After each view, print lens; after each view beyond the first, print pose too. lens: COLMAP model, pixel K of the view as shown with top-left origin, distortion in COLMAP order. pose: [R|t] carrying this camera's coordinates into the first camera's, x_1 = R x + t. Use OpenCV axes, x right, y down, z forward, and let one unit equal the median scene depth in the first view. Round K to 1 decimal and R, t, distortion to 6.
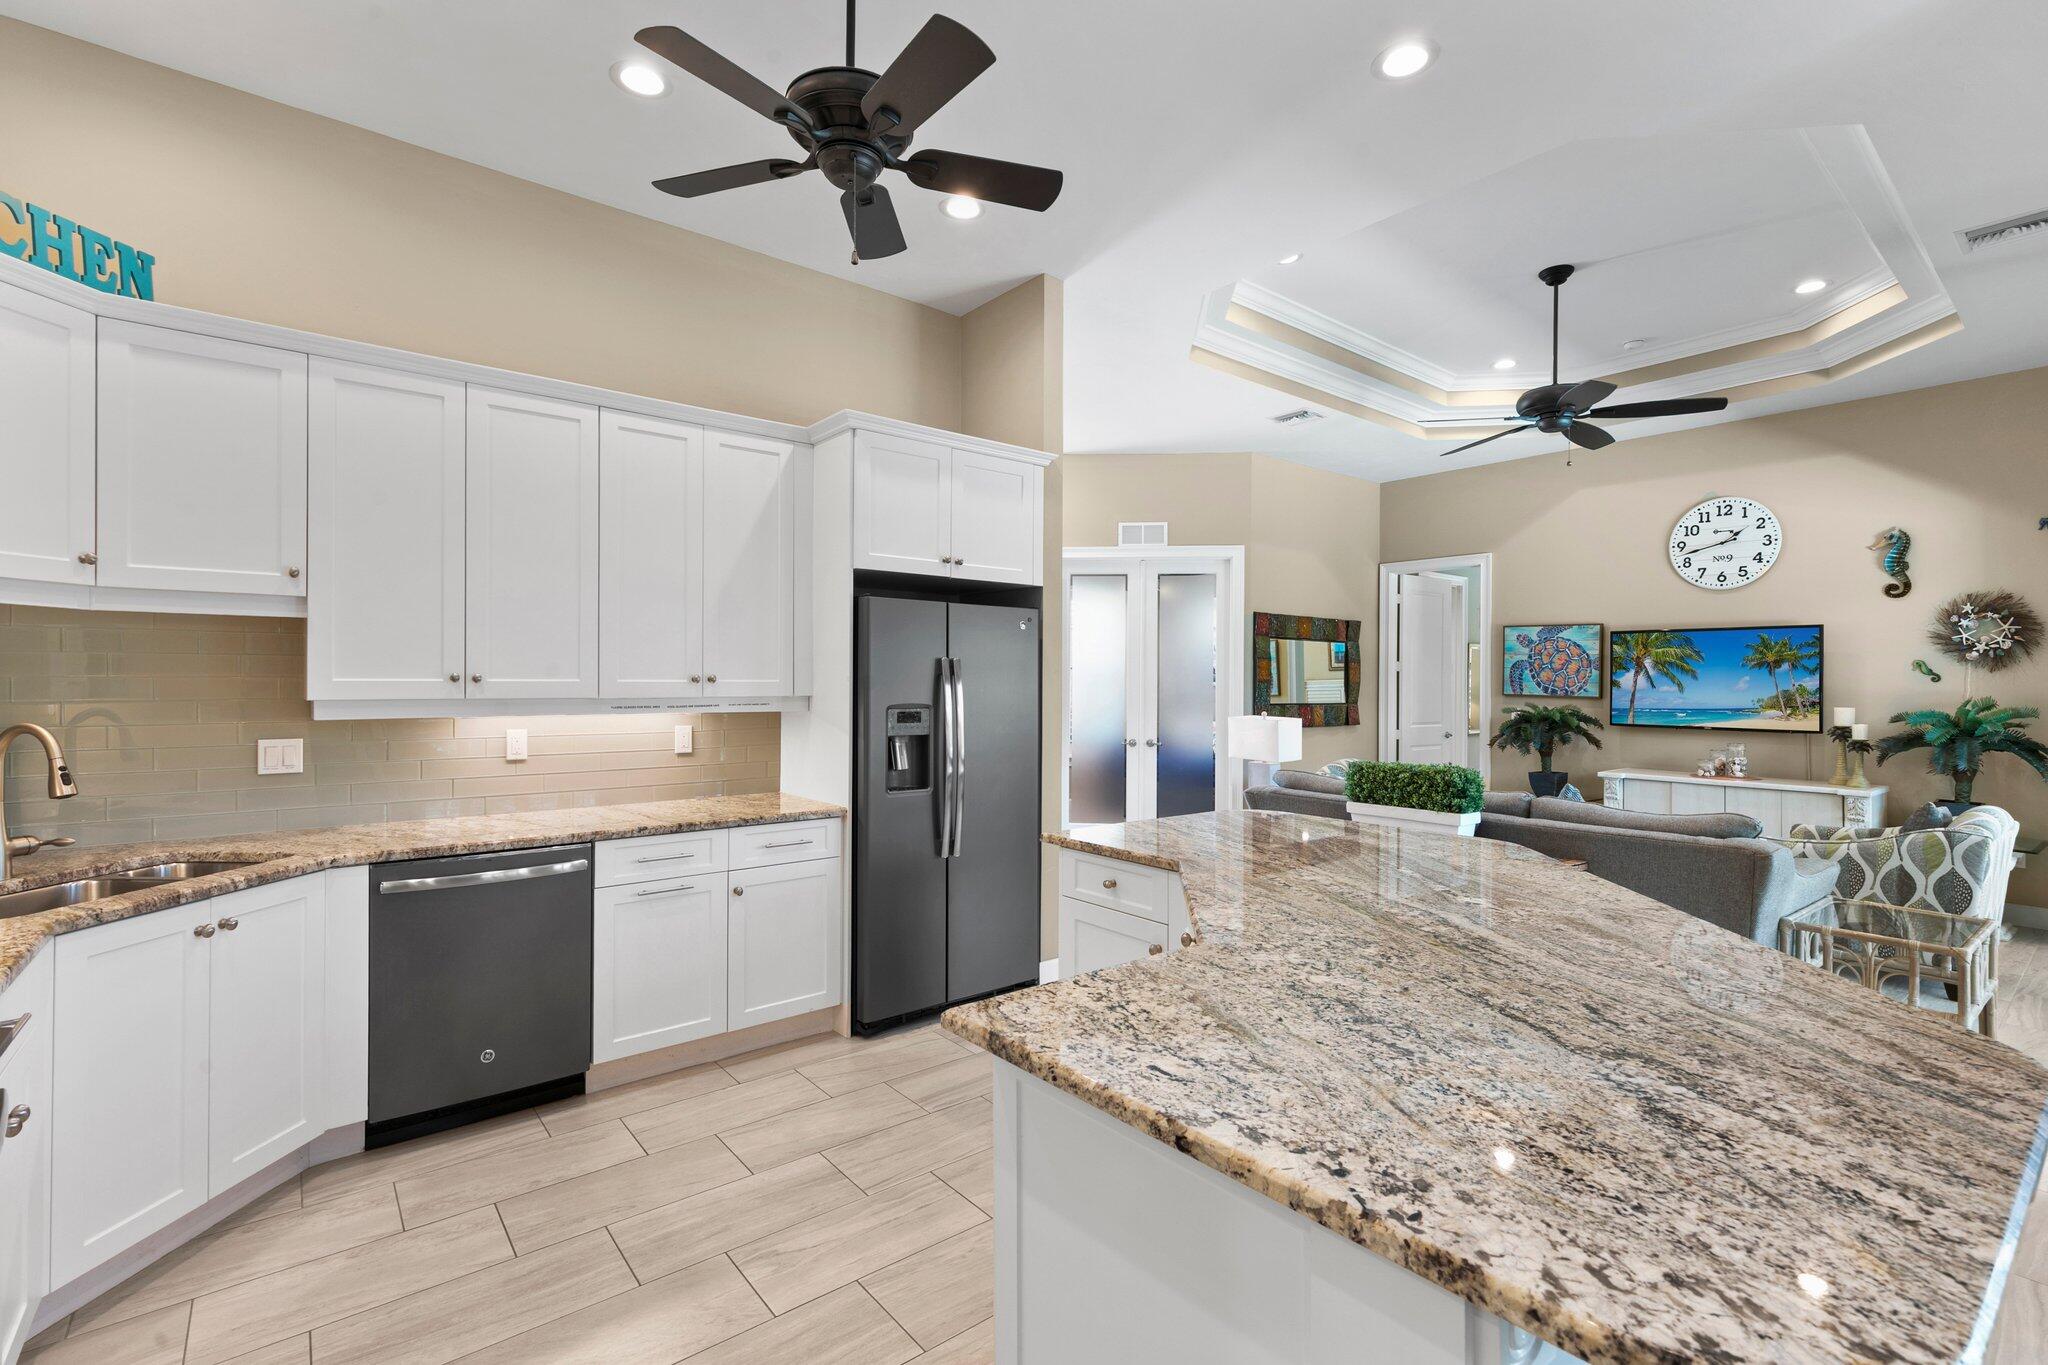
lens RADIAL K [[921.2, 0, 1027.8], [0, 921.2, 678.6], [0, 0, 1]] dist [0.006751, -0.000611]
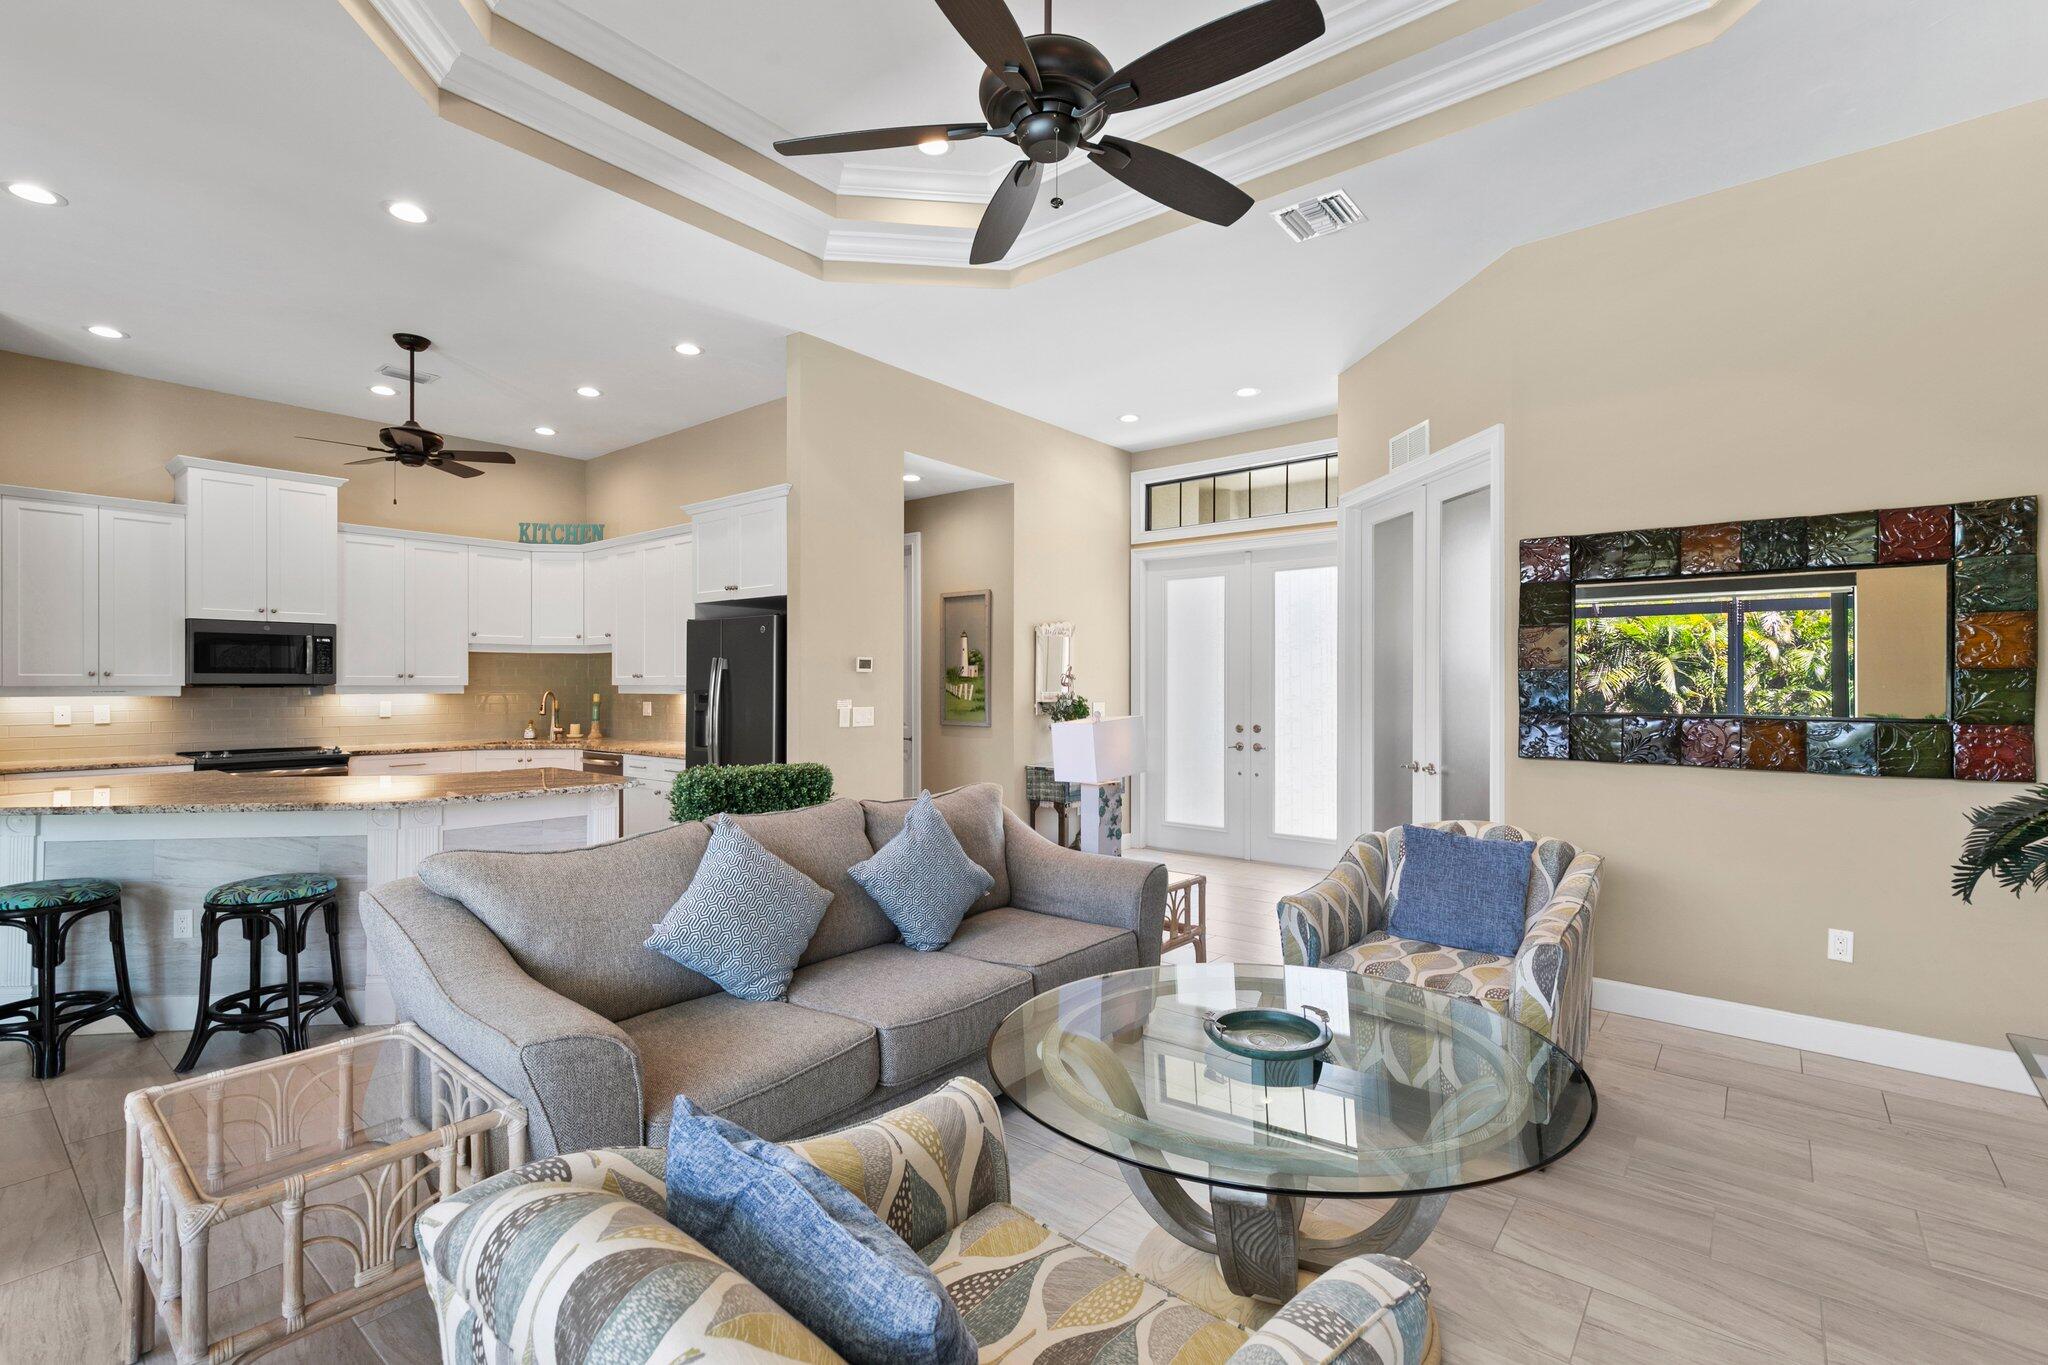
lens RADIAL K [[921.2, 0, 1025.1], [0, 921.2, 680.3], [0, 0, 1]] dist [0.006751, -0.000611]
pose [[0.199856, -0.008815, -0.979786, 1.059028], [0.004458, 0.999957, -0.008087, 0.019587], [0.979815, -0.002752, 0.199887, 0.891211]]
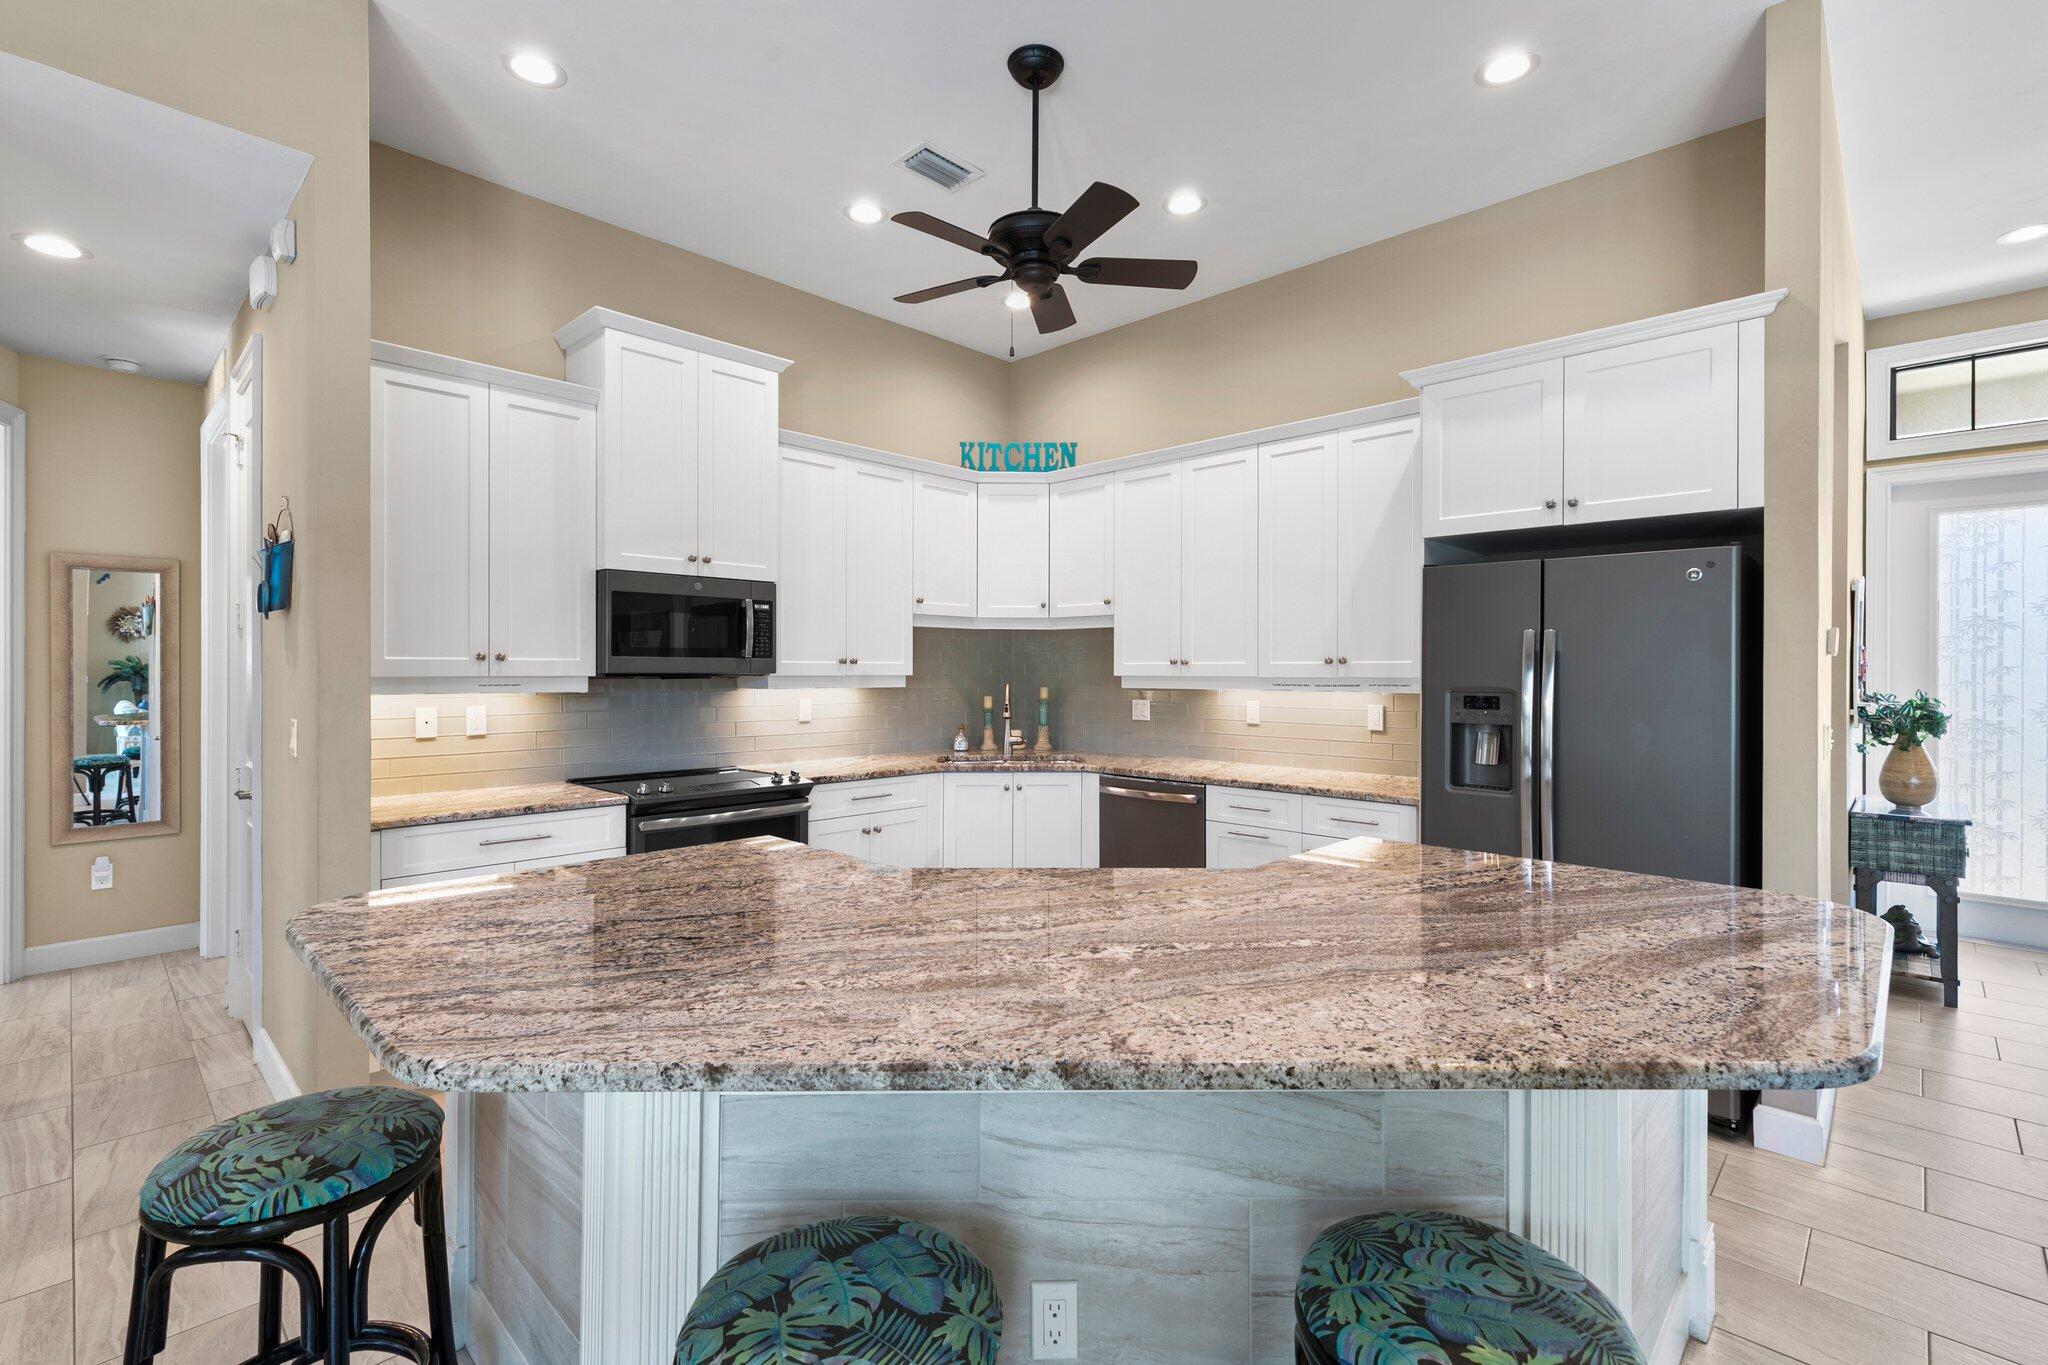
lens RADIAL K [[921.2, 0, 1021.8], [0, 921.2, 673.3], [0, 0, 1]] dist [0.006751, -0.000611]
pose [[0.117241, -0.001226, -0.993103, 0.490228], [0.001098, 0.999999, -0.001105, 0.011367], [0.993103, -0.000961, 0.117242, 0.353246]]
